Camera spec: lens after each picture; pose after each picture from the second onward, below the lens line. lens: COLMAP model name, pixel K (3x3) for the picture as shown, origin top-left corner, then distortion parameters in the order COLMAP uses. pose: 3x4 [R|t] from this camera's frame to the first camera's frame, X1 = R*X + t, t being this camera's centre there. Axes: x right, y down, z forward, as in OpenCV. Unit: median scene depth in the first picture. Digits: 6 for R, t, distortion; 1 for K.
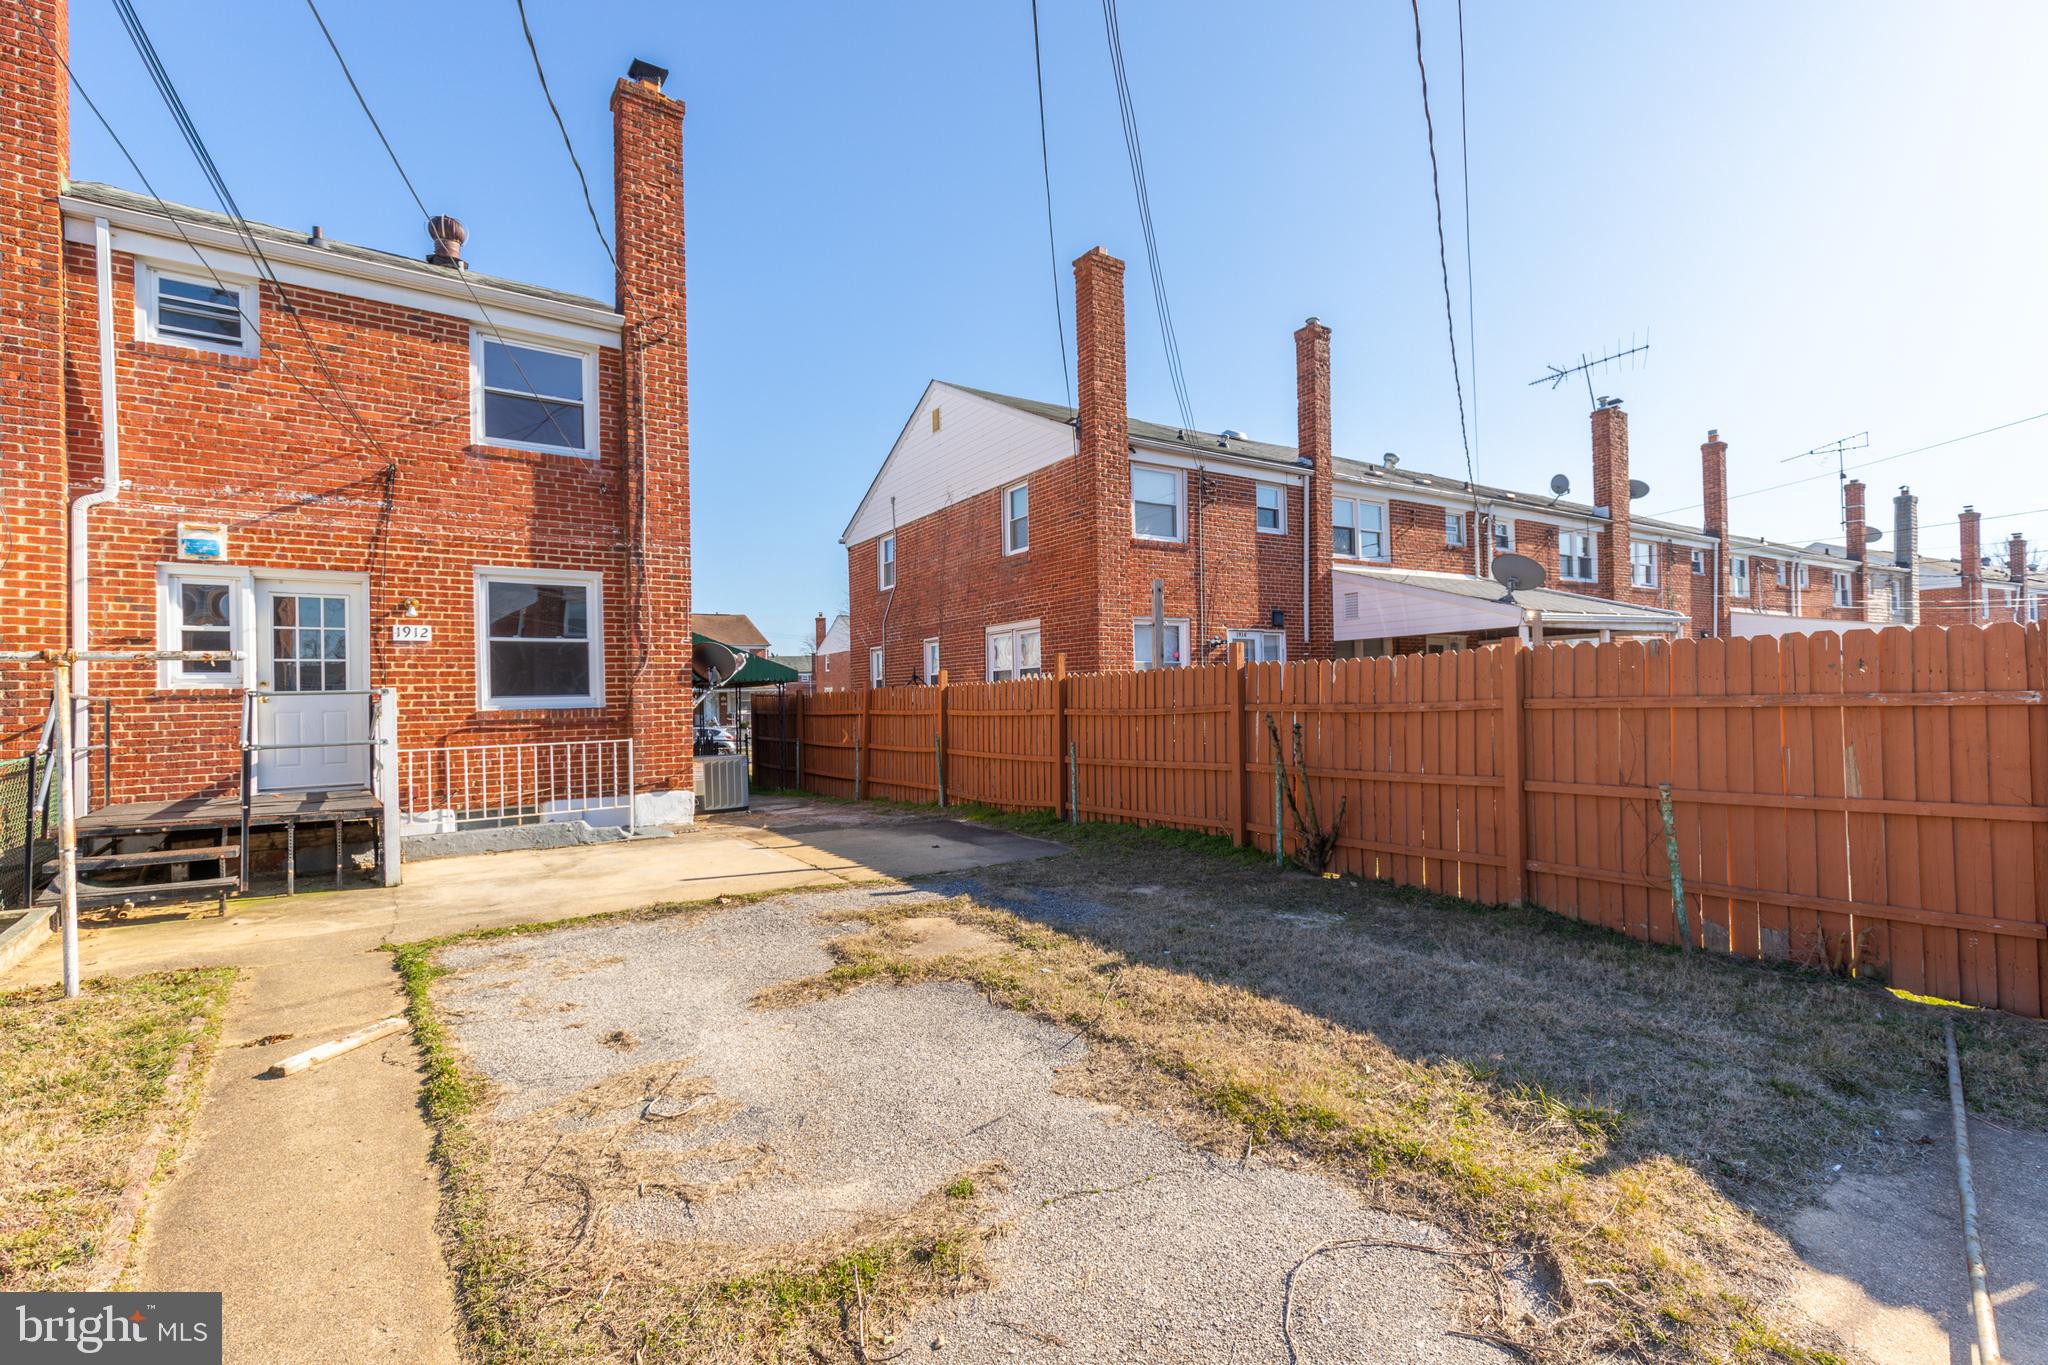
lens RADIAL K [[921.9, 0, 998.8], [0, 921.9, 699.8], [0, 0, 1]] dist [0.008659, -0.002507]
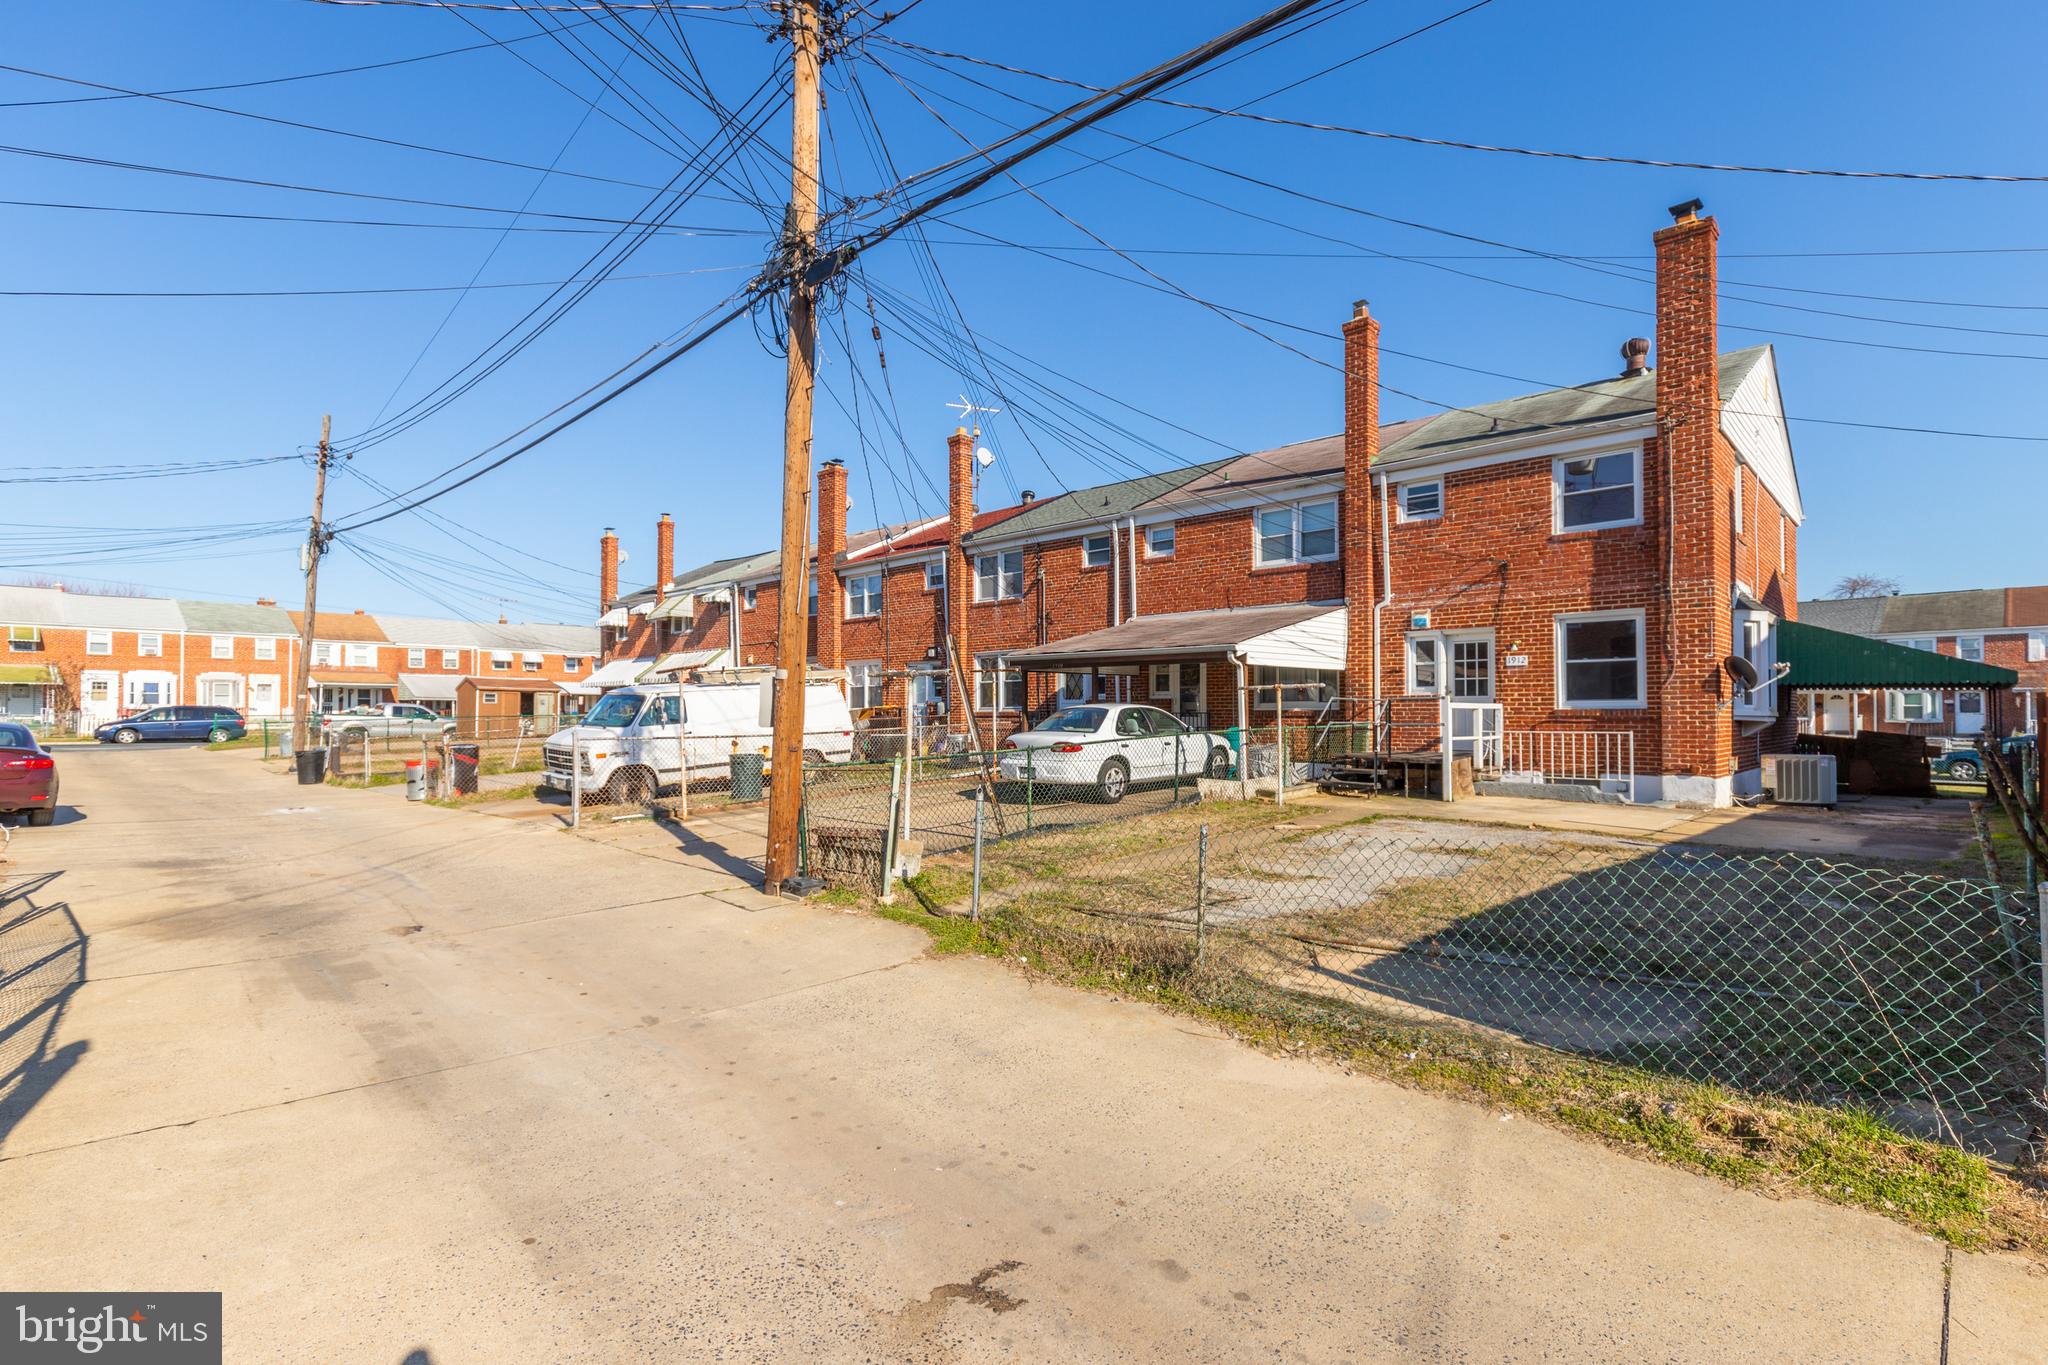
lens RADIAL K [[921.9, 0, 1053.8], [0, 921.9, 692.8], [0, 0, 1]] dist [0.008659, -0.002507]
pose [[0.163083, 0.005562, -0.986597, 0.839146], [-0.000107, 0.999984, 0.005620, -0.024486], [0.986612, -0.000811, 0.163081, -0.068371]]
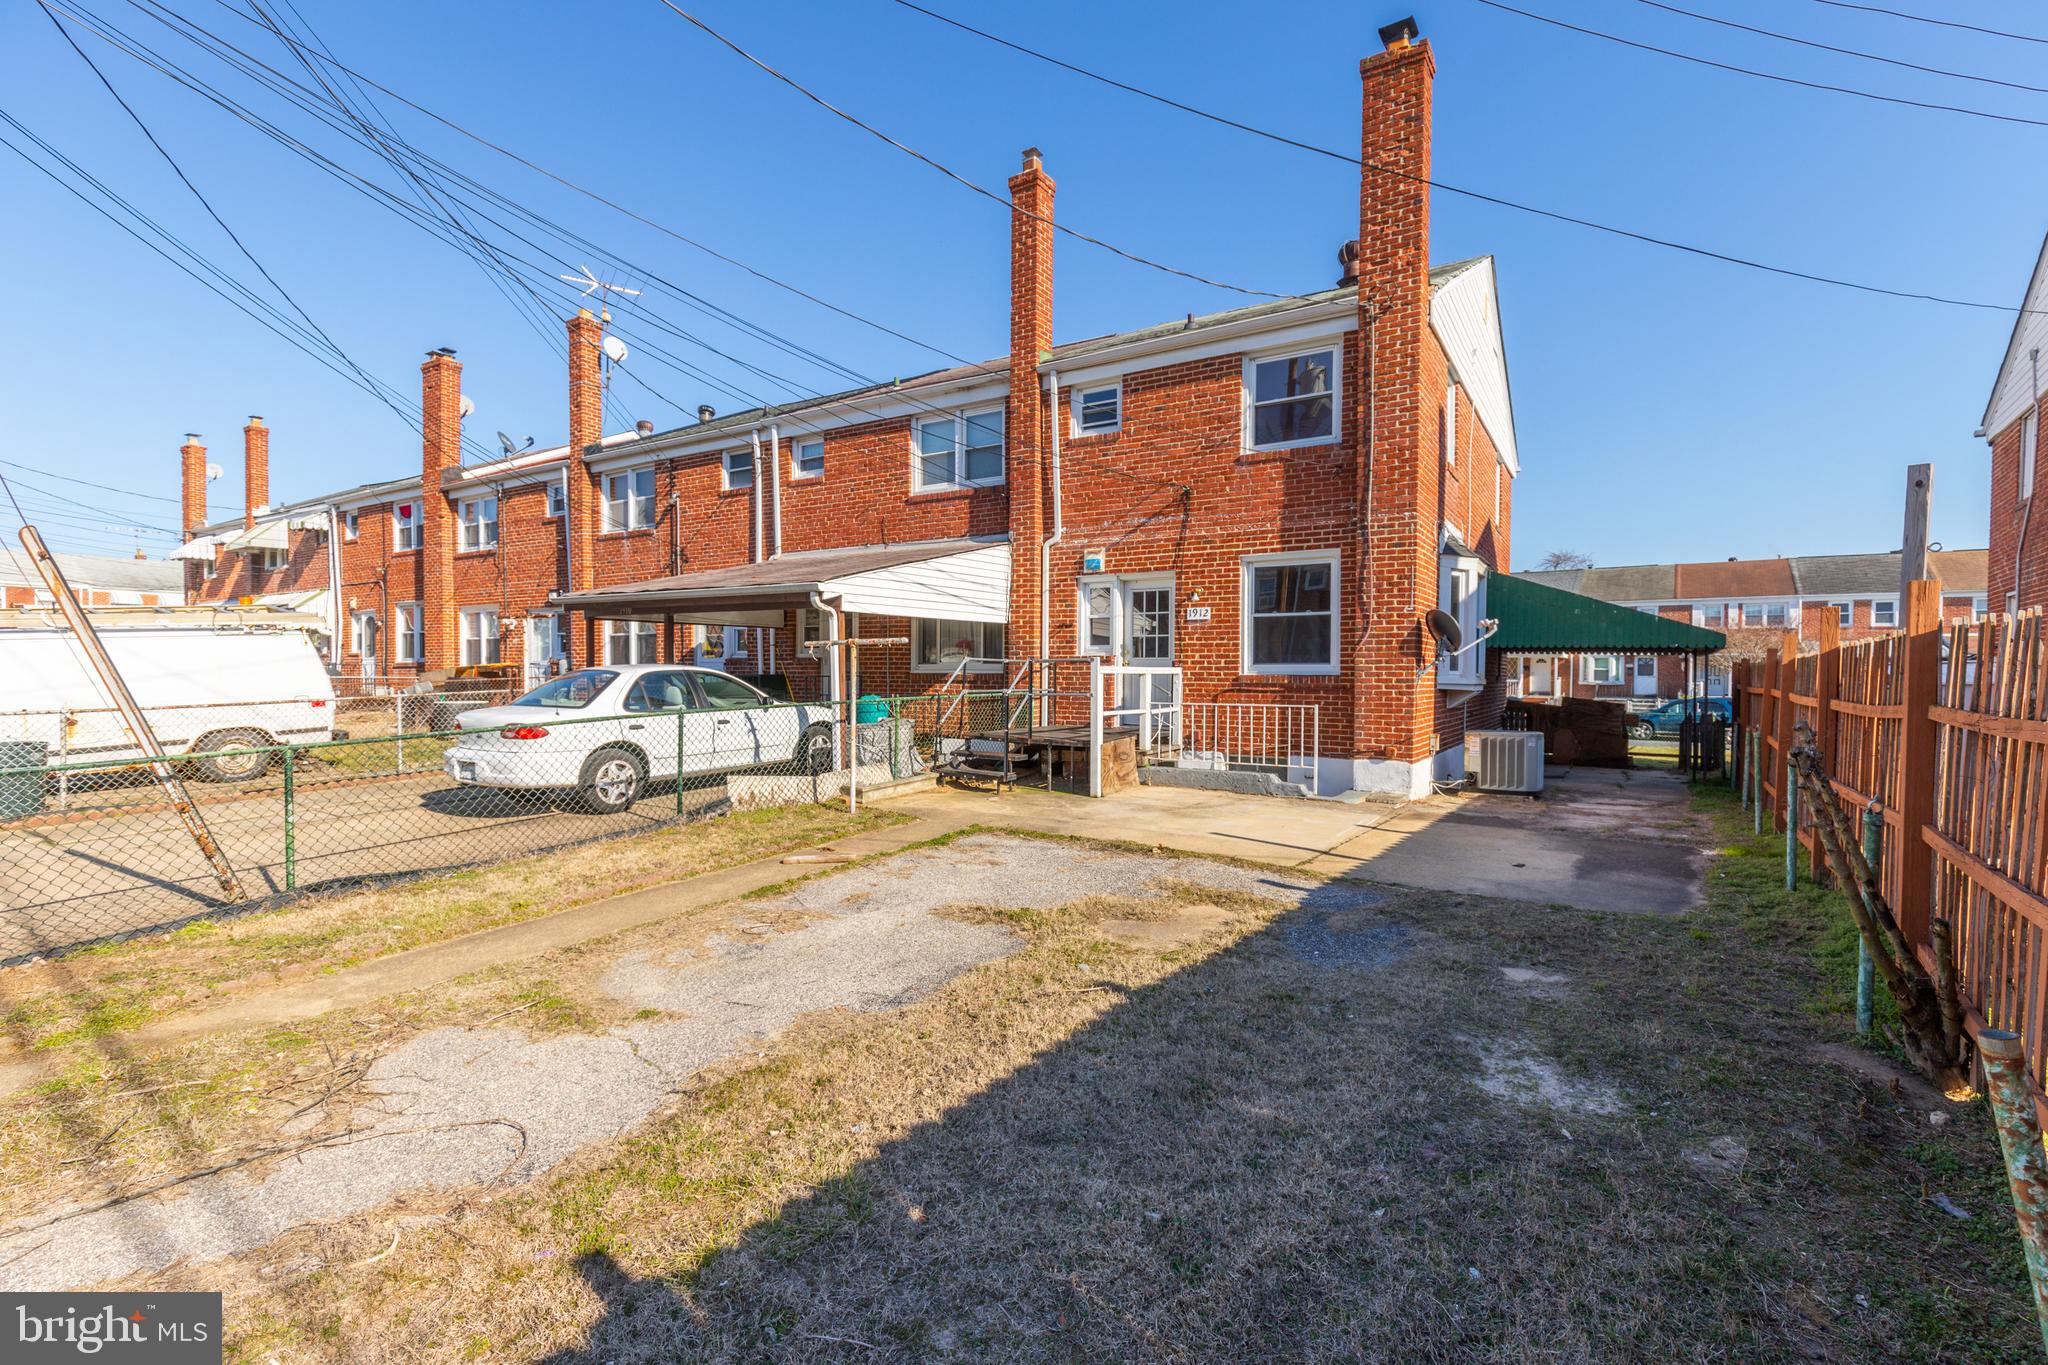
lens RADIAL K [[921.9, 0, 1033.8], [0, 921.9, 688.4], [0, 0, 1]] dist [0.008659, -0.002507]
pose [[0.356451, 0.045671, -0.933197, 0.496076], [-0.010535, 0.998938, 0.044864, -0.022961], [0.934255, -0.006160, 0.356554, 0.323470]]
